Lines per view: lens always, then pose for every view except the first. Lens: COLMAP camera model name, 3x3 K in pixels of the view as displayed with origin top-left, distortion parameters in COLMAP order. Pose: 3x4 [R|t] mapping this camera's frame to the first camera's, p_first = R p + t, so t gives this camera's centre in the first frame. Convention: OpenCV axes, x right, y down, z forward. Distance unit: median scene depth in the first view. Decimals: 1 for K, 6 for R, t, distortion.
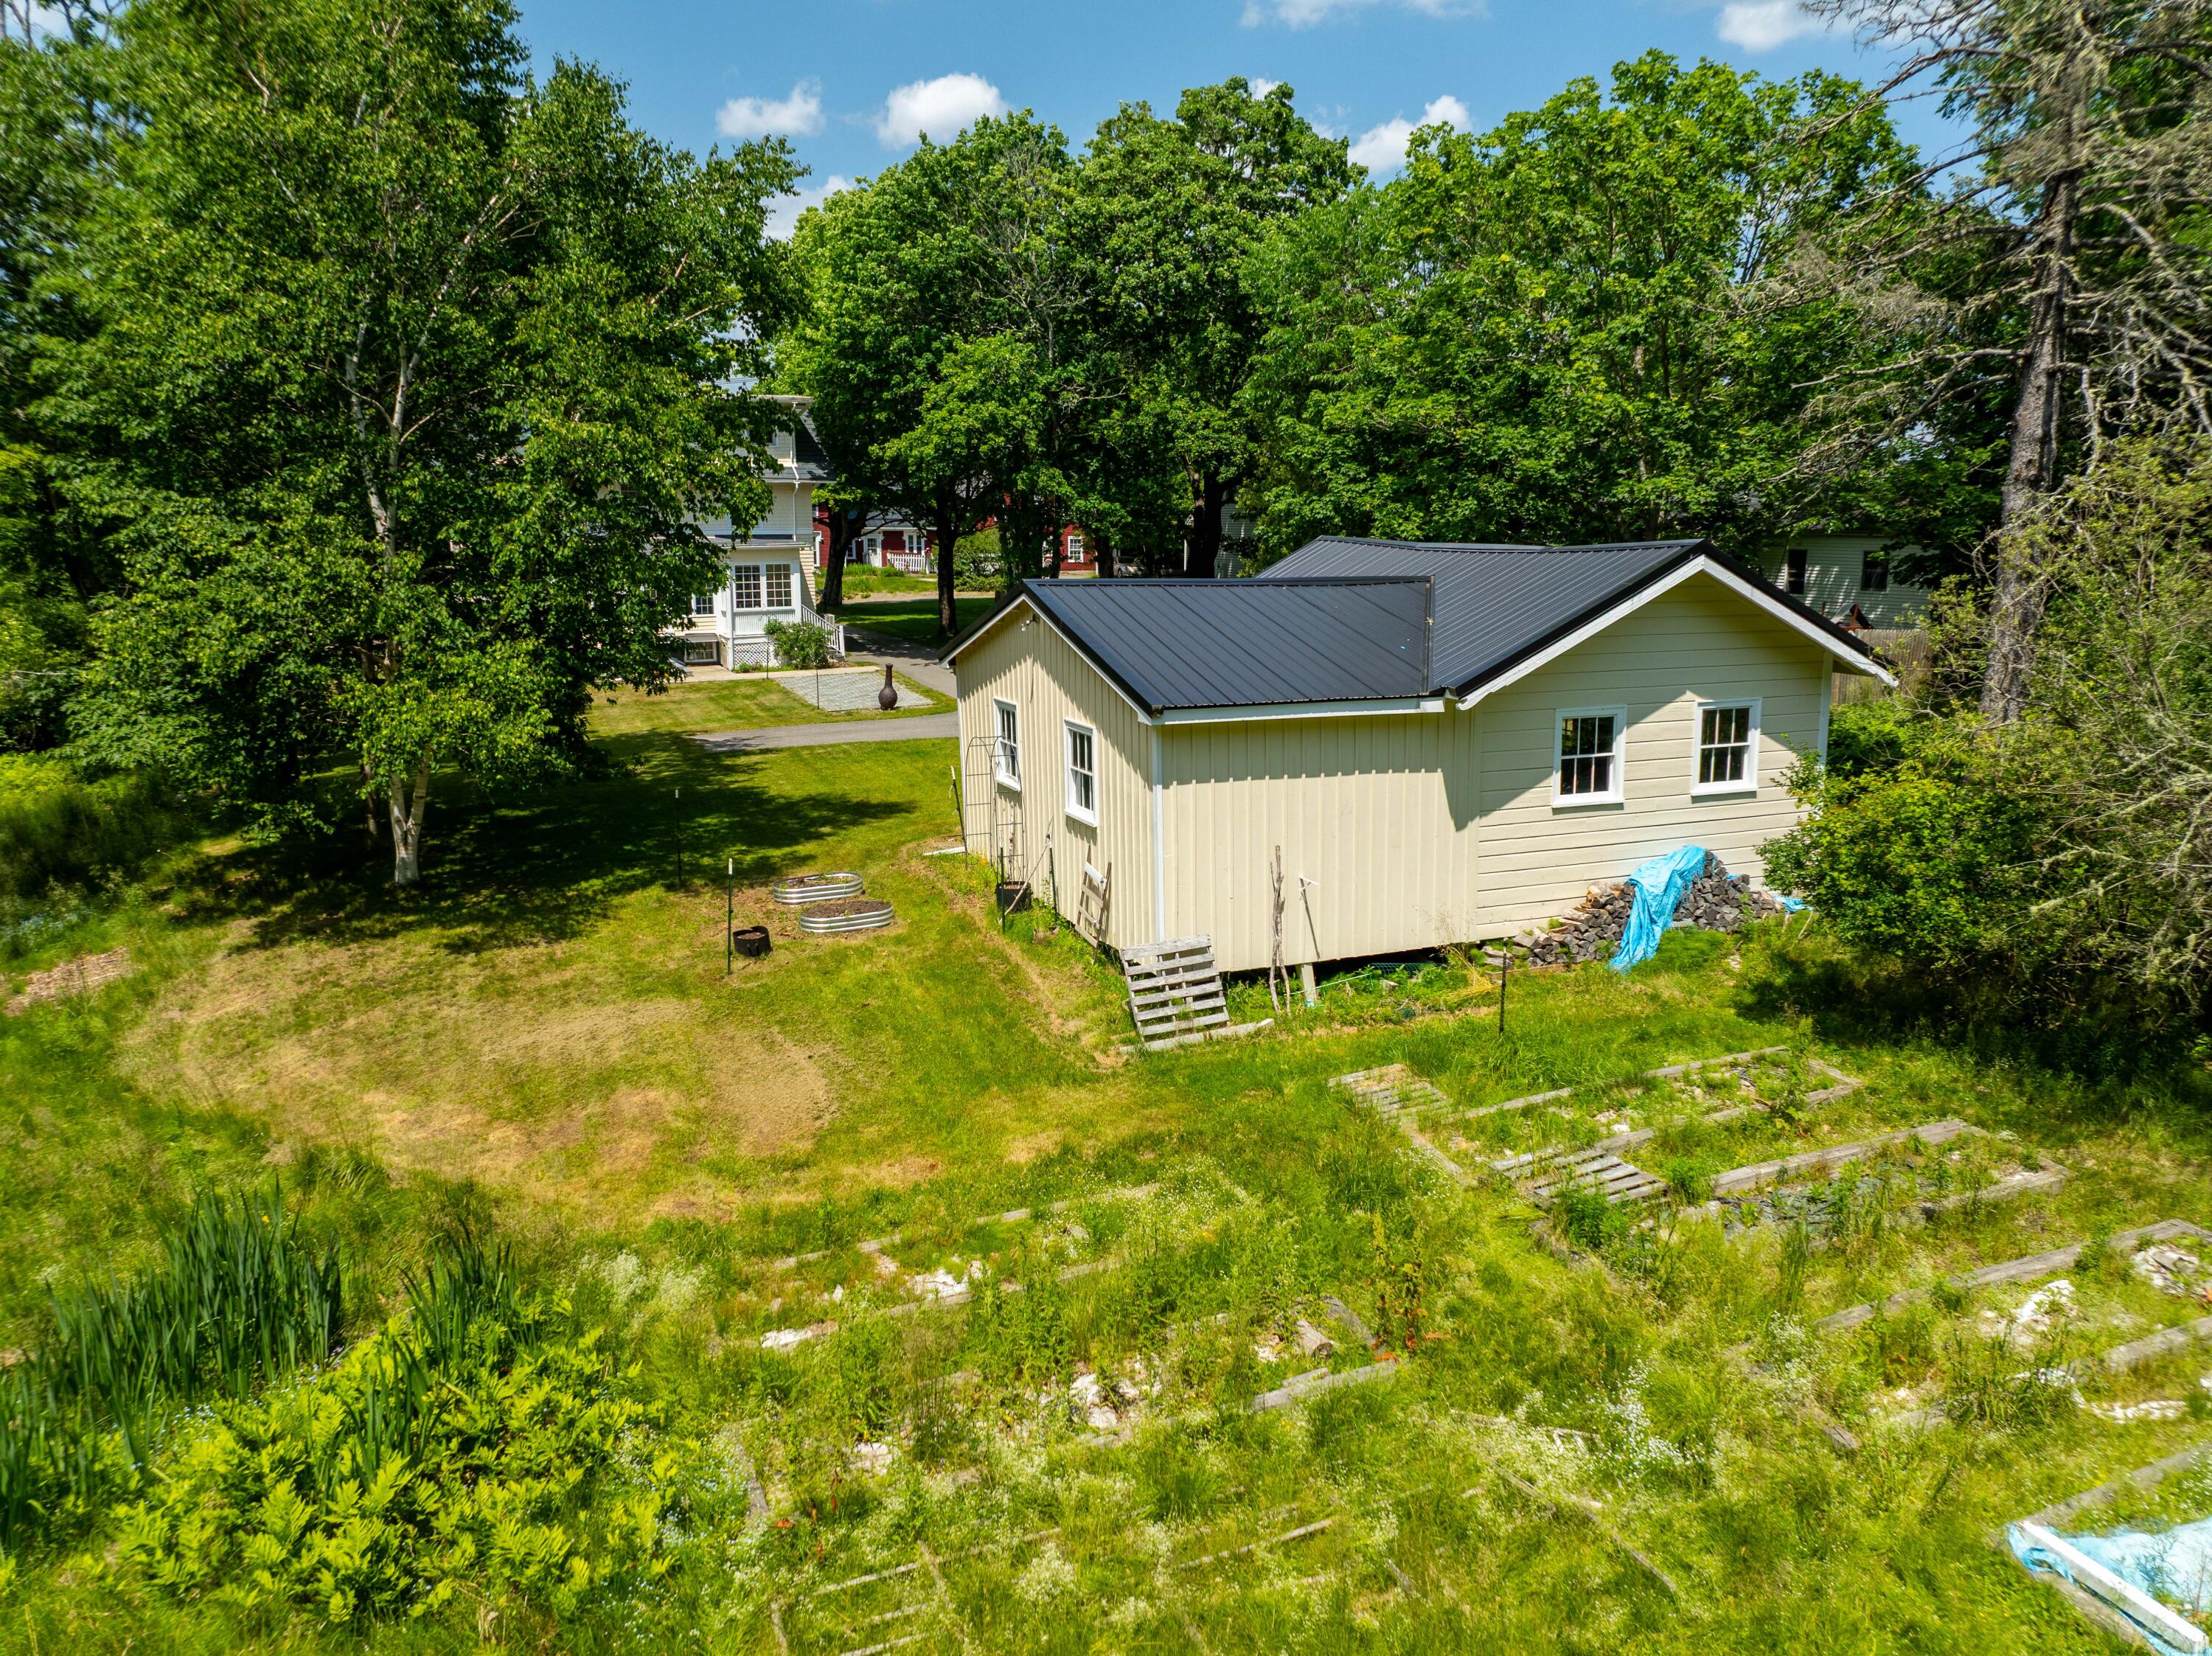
lens RADIAL K [[1547.9, 0, 1107.2], [0, 1547.9, 835.8], [0, 0, 1]] dist [-0.023076, -0.002453]
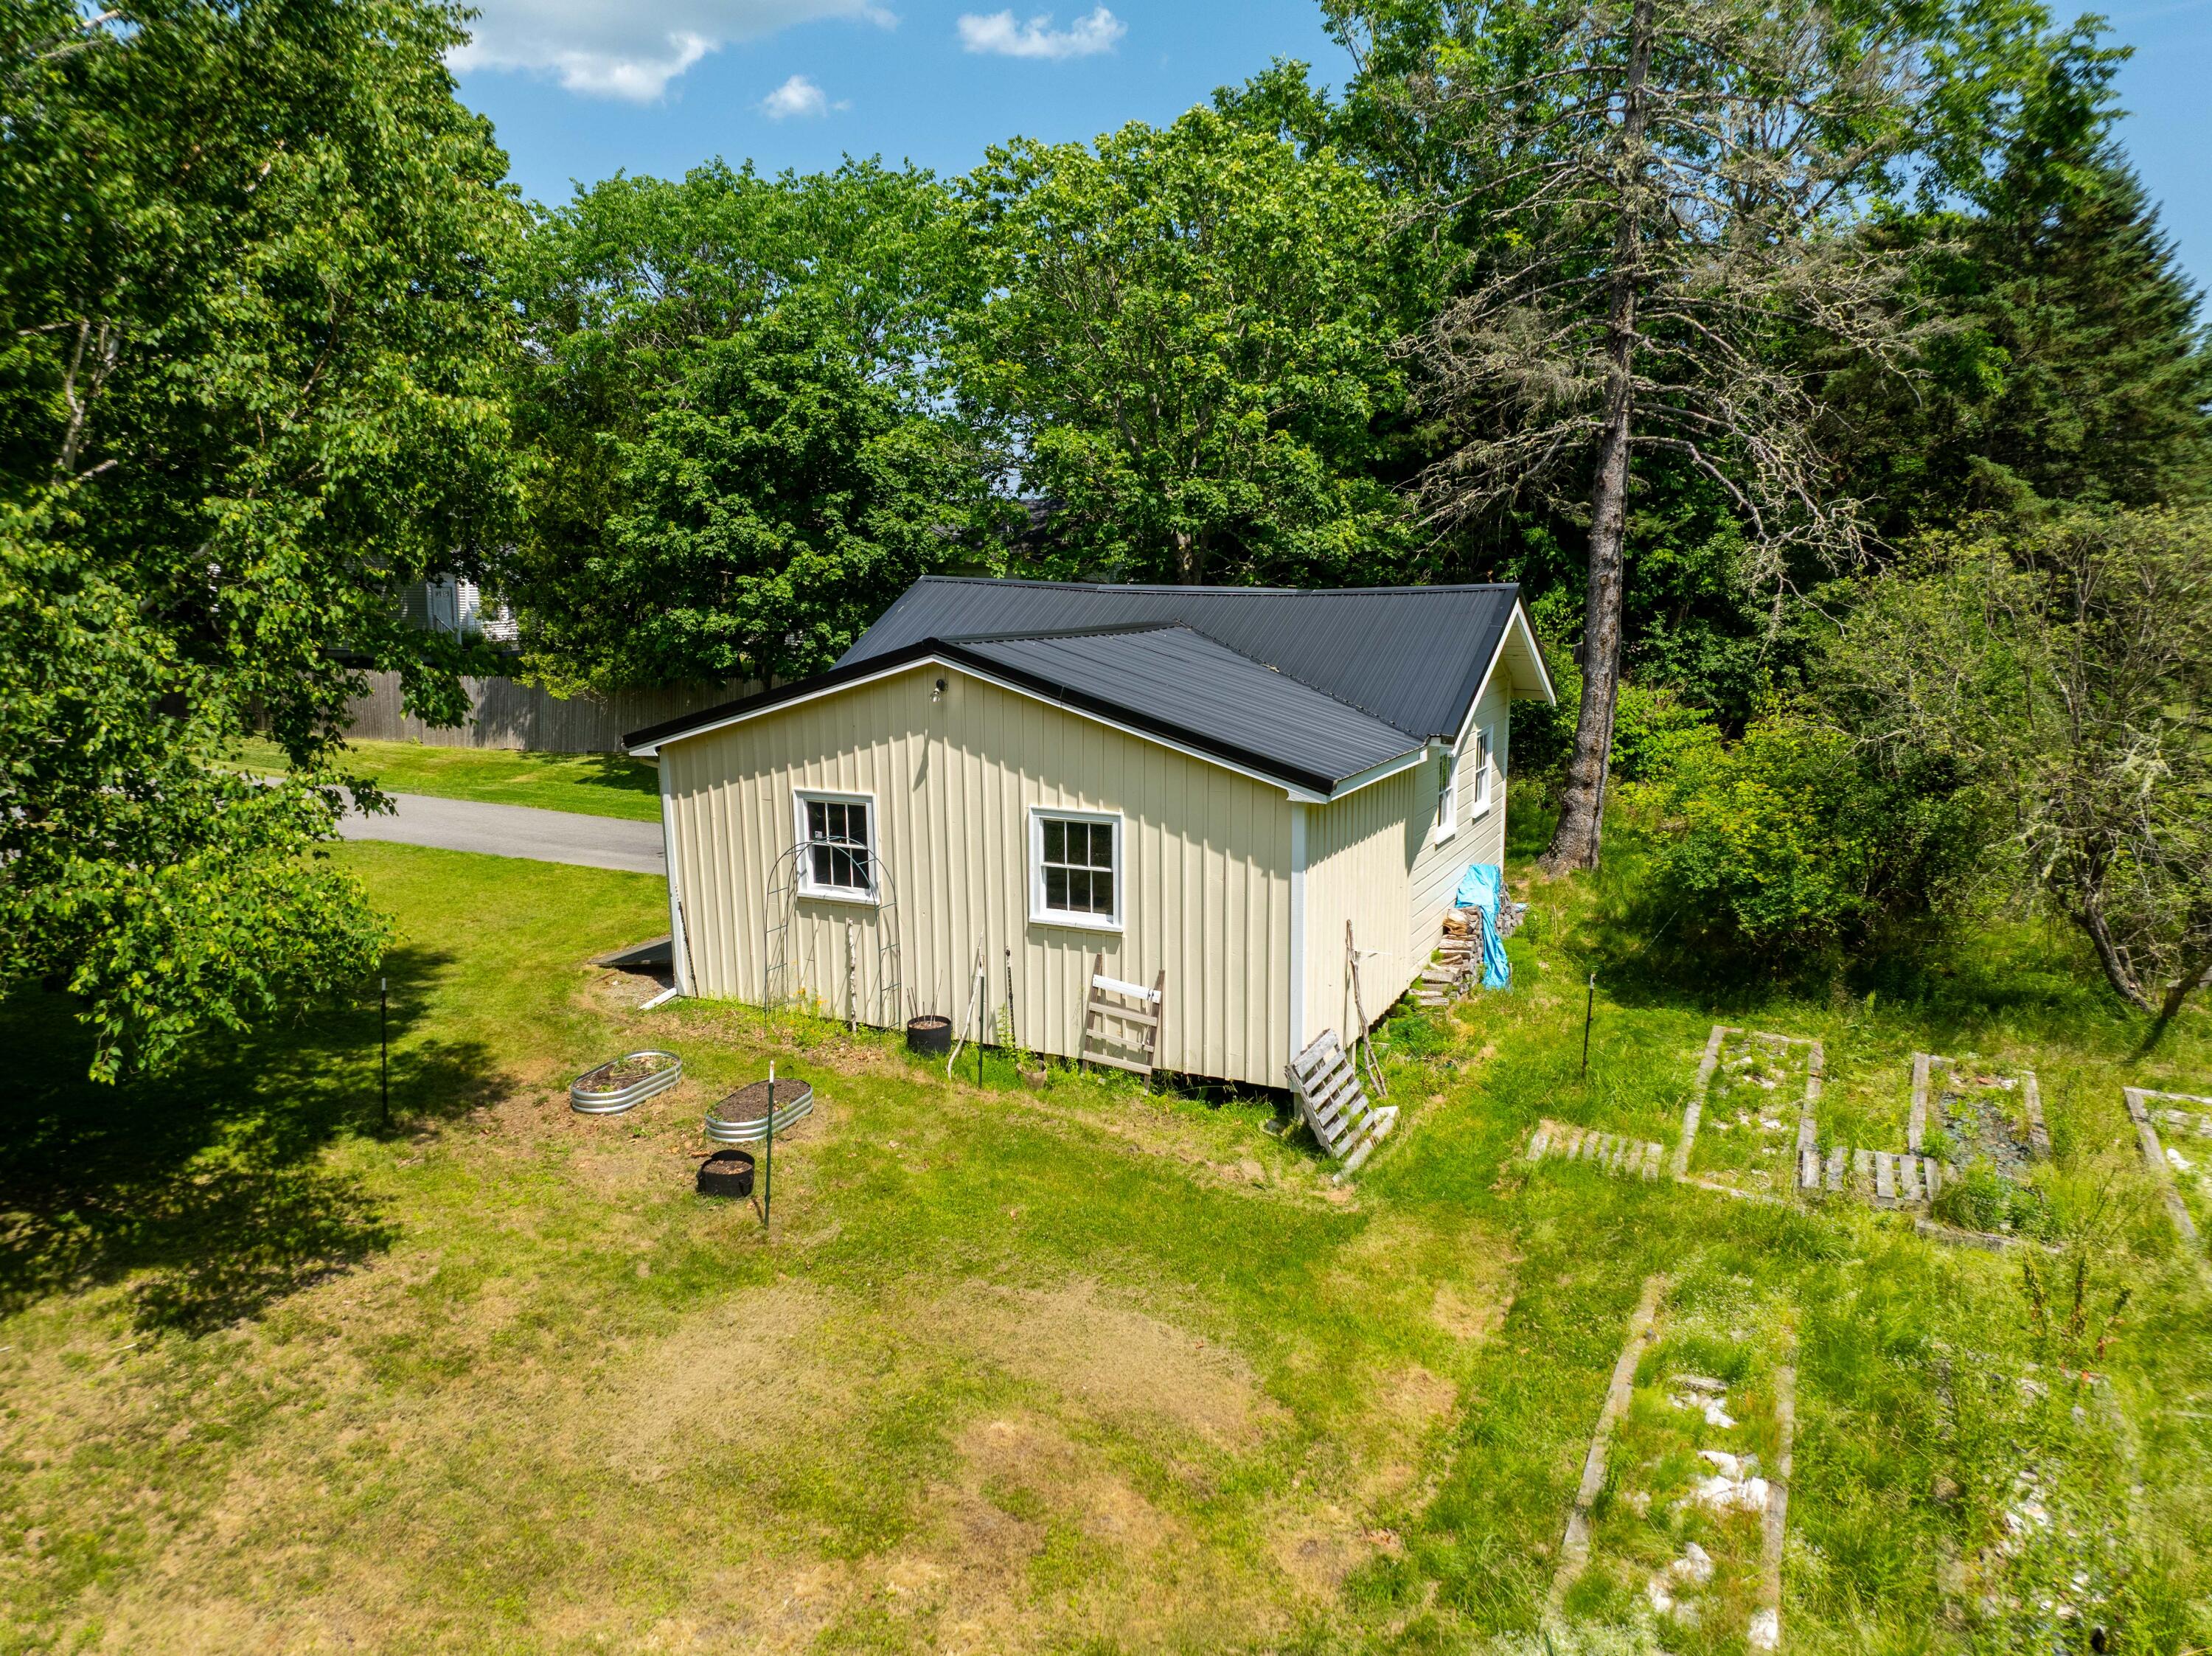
lens RADIAL K [[1547.9, 0, 1107.2], [0, 1547.9, 835.8], [0, 0, 1]] dist [-0.023076, -0.002453]
pose [[0.739945, -0.115417, 0.662692, -0.548907], [0.129305, 0.991202, 0.028254, -0.080200], [-0.660123, 0.064783, 0.748359, 0.371217]]
